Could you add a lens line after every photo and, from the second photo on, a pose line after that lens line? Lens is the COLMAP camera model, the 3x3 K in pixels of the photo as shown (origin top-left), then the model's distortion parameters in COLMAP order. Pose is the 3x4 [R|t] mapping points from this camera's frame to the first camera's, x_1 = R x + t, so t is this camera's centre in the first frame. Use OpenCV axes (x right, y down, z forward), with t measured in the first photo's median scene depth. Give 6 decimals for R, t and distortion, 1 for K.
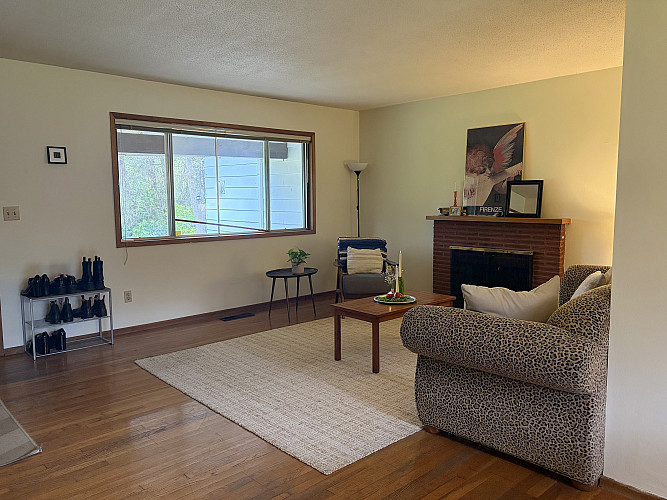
lens RADIAL K [[523.4, 0, 340.2], [0, 523.4, 249.7], [0, 0, 1]] dist [0.040105, -0.003165]
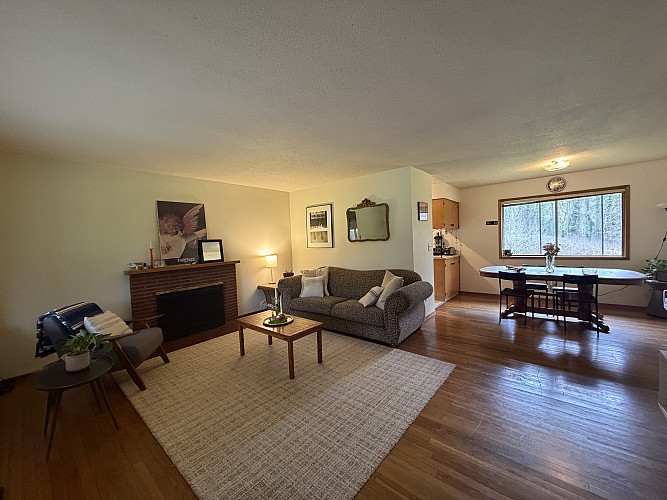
lens RADIAL K [[266.1, 0, 330.3], [0, 266.1, 249.5], [0, 0, 1]] dist [0.000707, 0.000471]
pose [[-0.106446, -0.026873, 0.993955, -0.478763], [0.143523, 0.988751, 0.042103, -0.080309], [-0.983906, 0.147137, -0.101391, 0.698285]]
